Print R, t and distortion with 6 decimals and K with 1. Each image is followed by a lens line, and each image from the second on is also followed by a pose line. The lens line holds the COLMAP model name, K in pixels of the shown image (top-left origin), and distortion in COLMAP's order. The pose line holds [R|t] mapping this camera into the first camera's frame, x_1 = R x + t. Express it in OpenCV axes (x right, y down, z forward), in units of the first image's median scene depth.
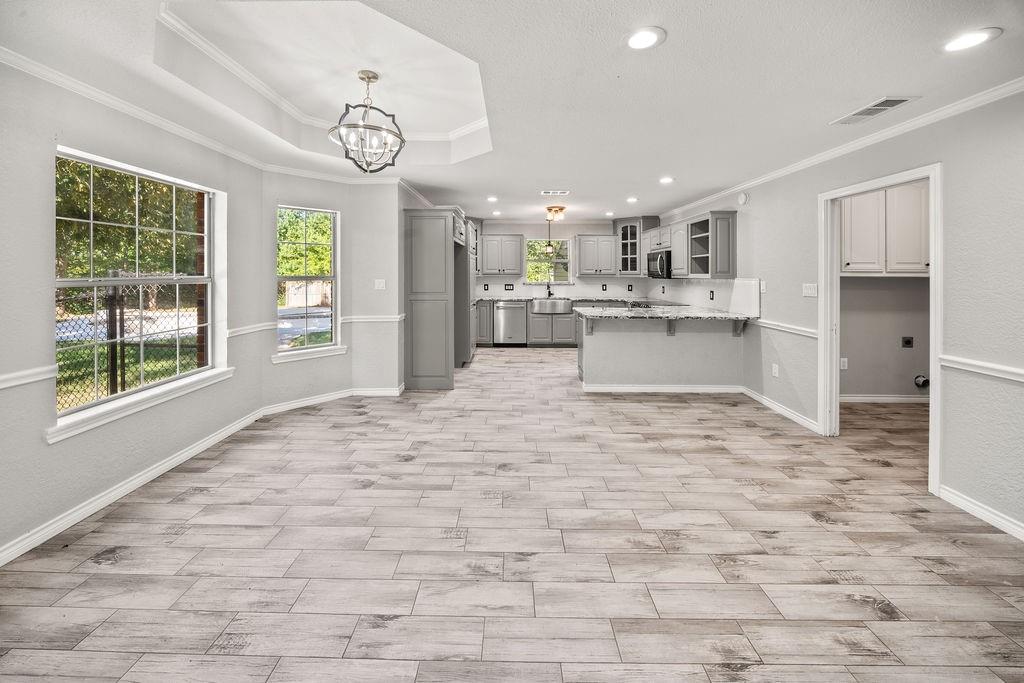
lens RADIAL K [[378.0, 0, 509.6], [0, 378.0, 272.4], [0, 0, 1]] dist [0.000192, 0.000007]
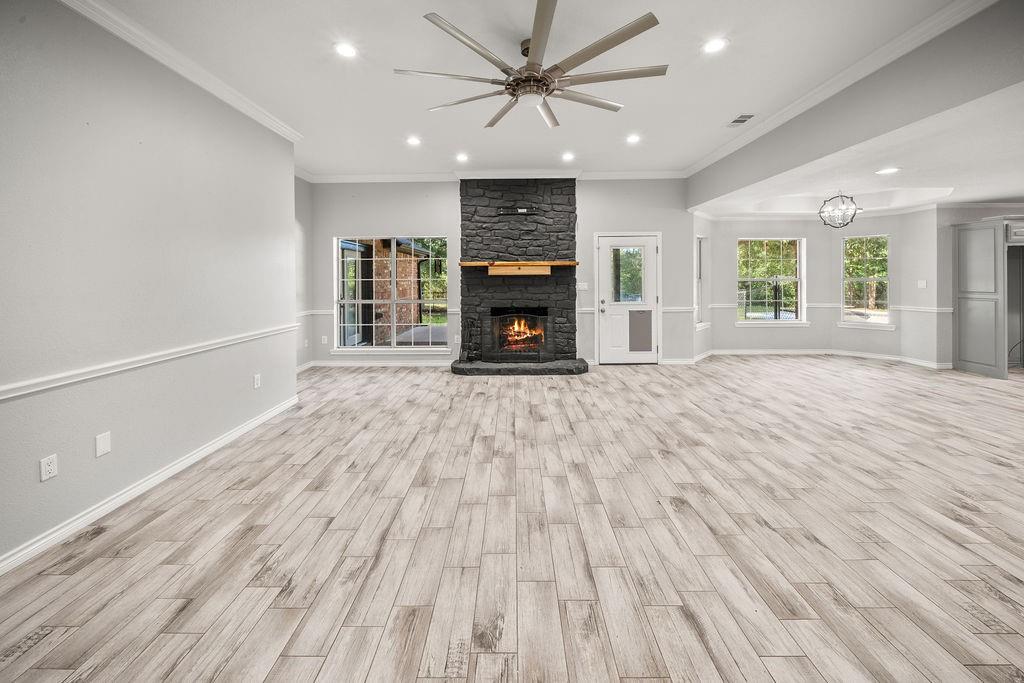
lens RADIAL K [[381.8, 0, 507.4], [0, 381.8, 279.1], [0, 0, 1]] dist [0.000275, -0.000051]
pose [[0.000407, 0.002830, -0.999996, 1.369215], [0.006034, 0.999978, 0.002833, 0.000060], [0.999982, -0.006035, 0.000390, -0.658721]]
